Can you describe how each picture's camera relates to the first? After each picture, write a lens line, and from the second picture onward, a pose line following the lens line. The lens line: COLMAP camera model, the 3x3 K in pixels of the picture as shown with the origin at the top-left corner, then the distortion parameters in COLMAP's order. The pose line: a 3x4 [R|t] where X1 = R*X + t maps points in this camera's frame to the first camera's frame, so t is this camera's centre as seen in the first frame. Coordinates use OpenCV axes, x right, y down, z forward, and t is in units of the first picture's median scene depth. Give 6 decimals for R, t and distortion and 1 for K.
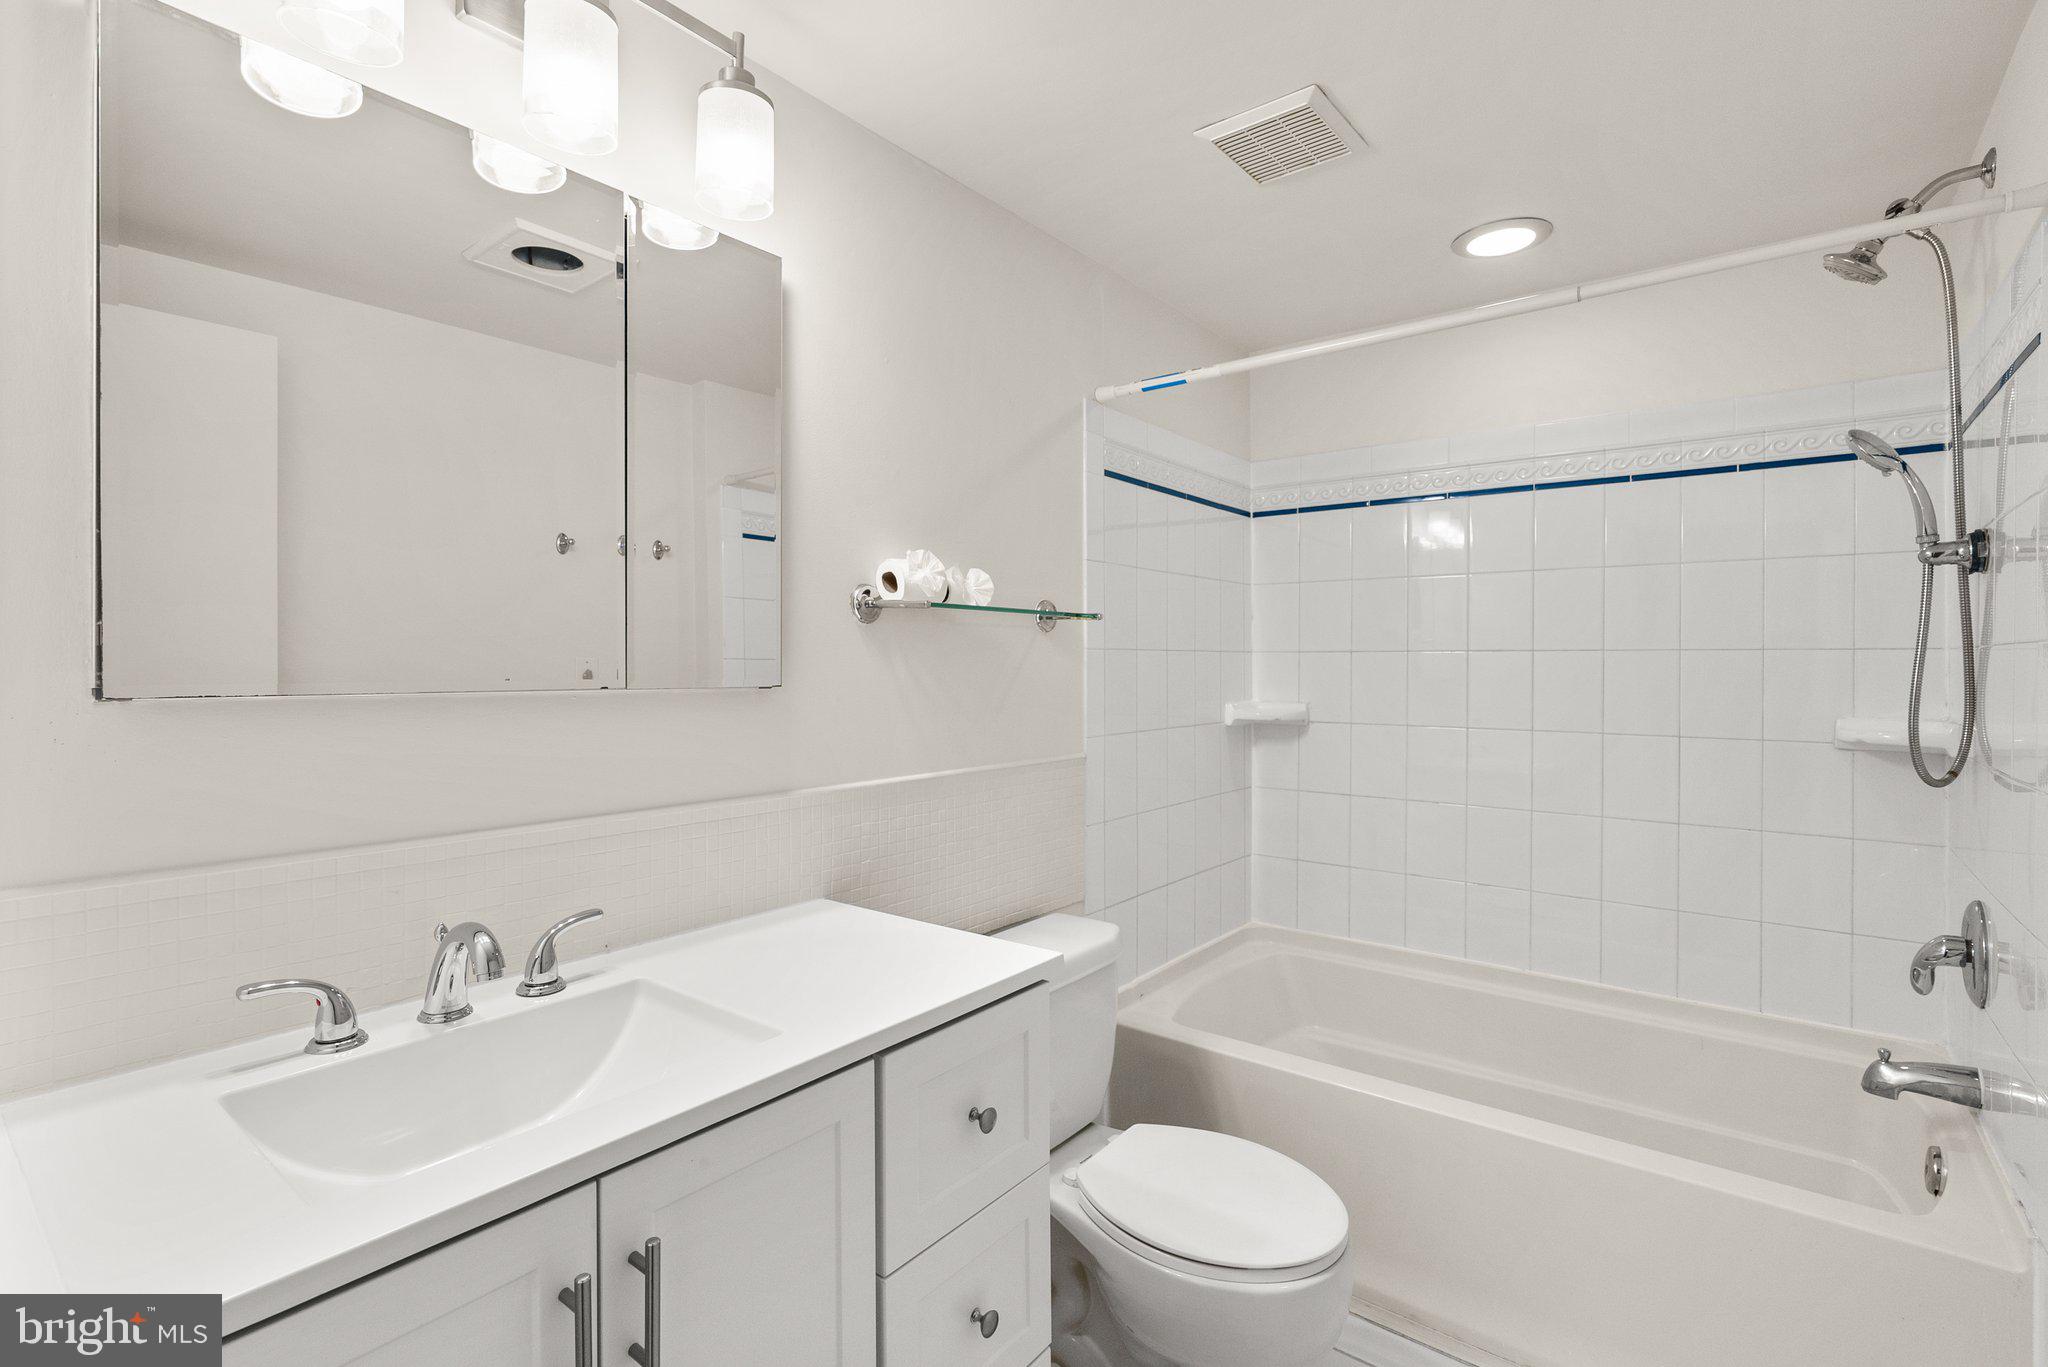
lens RADIAL K [[955.0, 0, 1015.6], [0, 955.0, 674.8], [0, 0, 1]] dist [-0.002752, -0.000573]
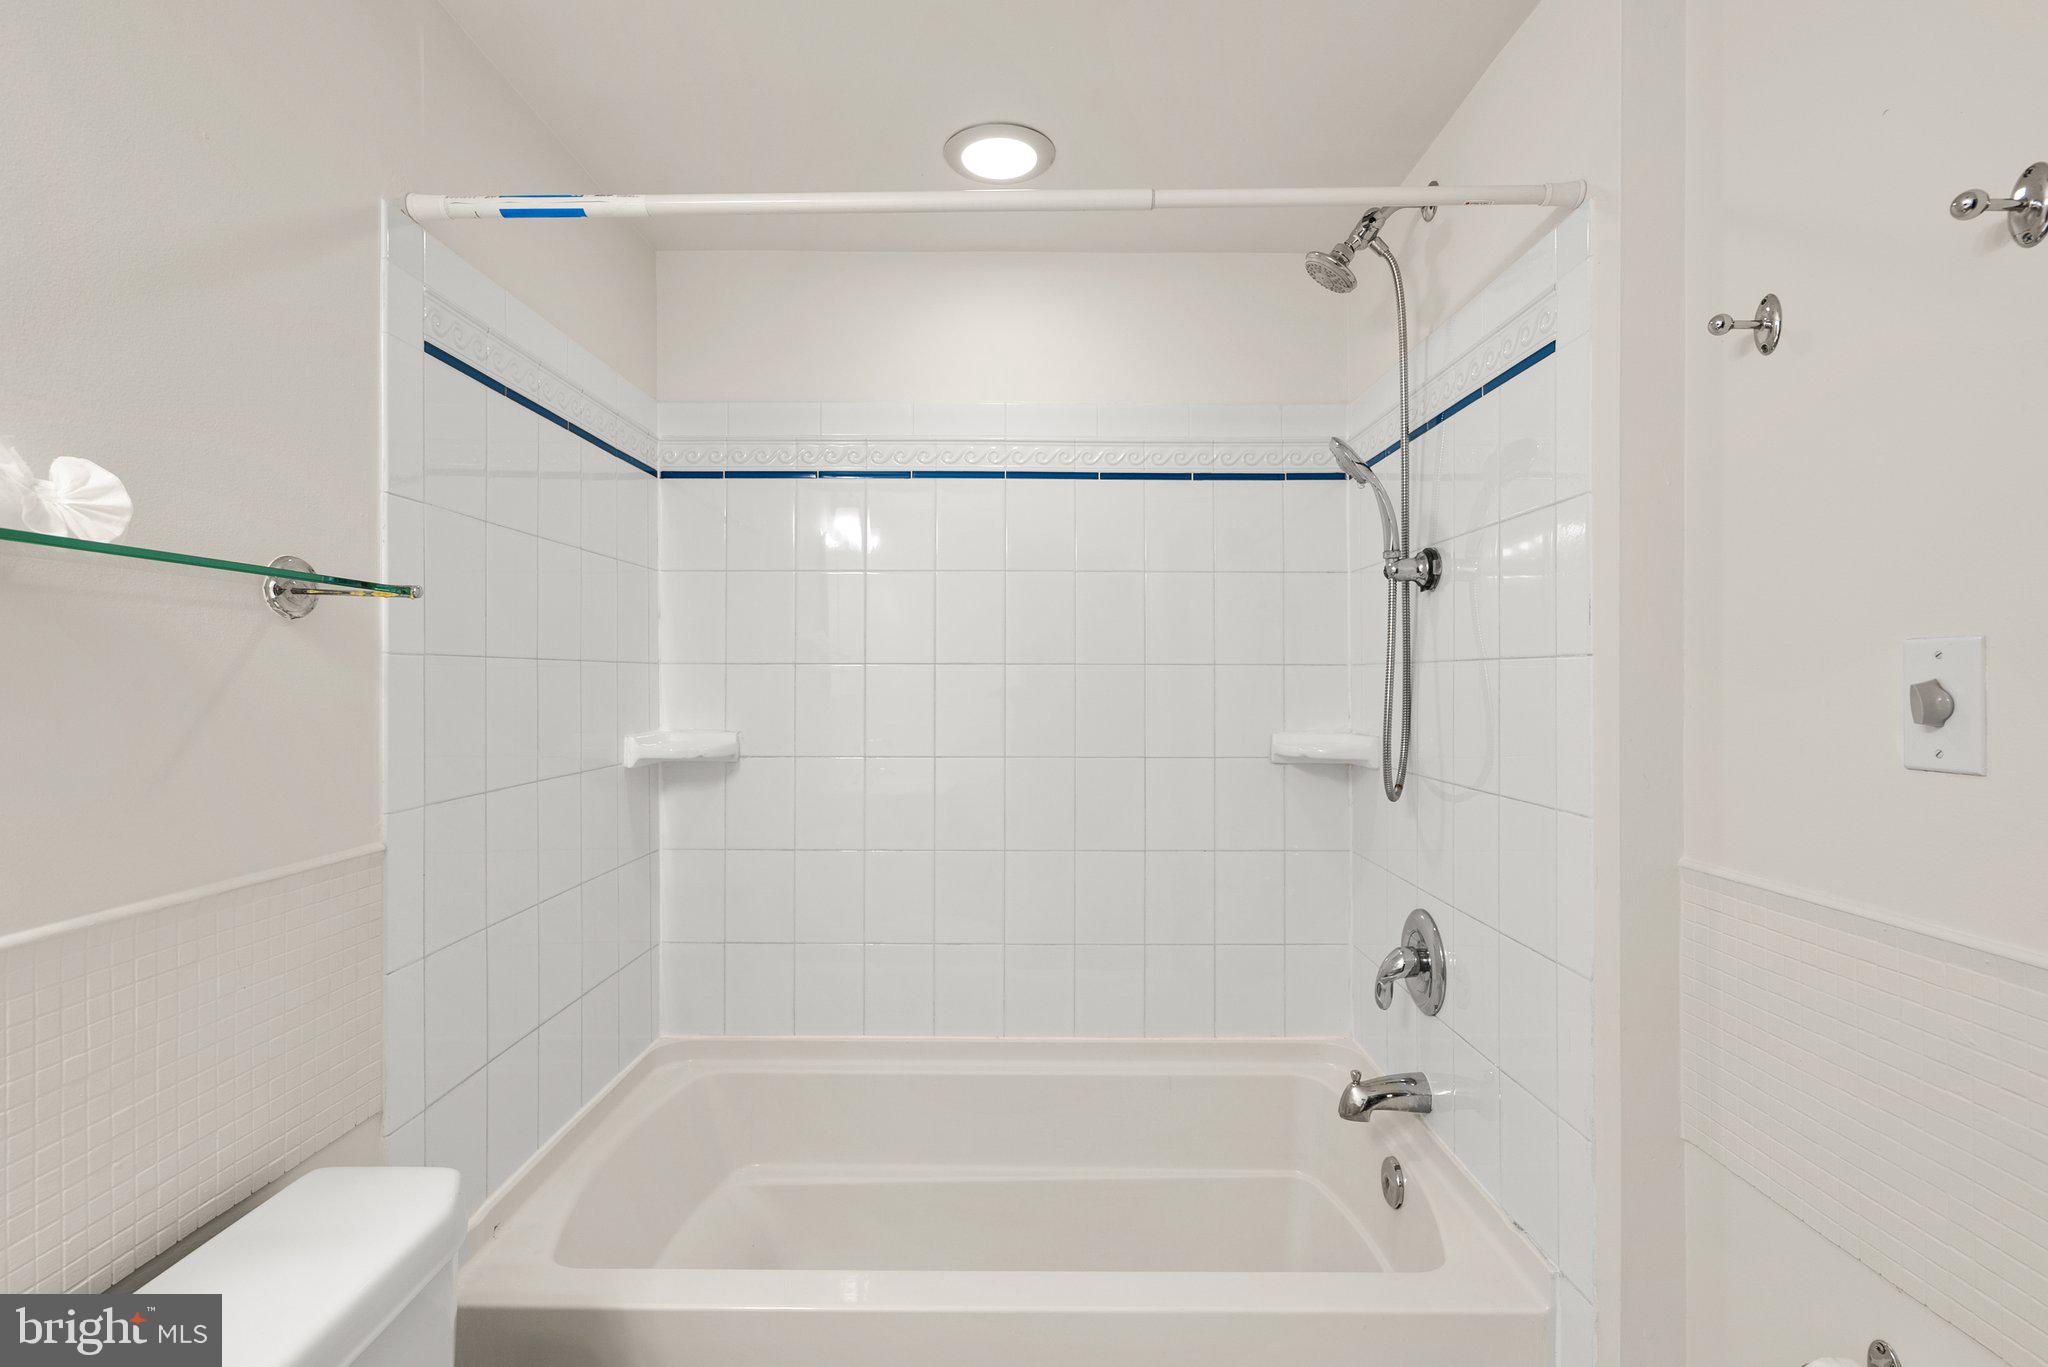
lens RADIAL K [[955.0, 0, 1015.6], [0, 955.0, 674.8], [0, 0, 1]] dist [-0.002752, -0.000573]
pose [[0.792589, 0.001722, 0.609754, 0.026382], [0.007901, 0.999883, -0.013094, -0.004698], [-0.609705, 0.015196, 0.792483, 0.342819]]
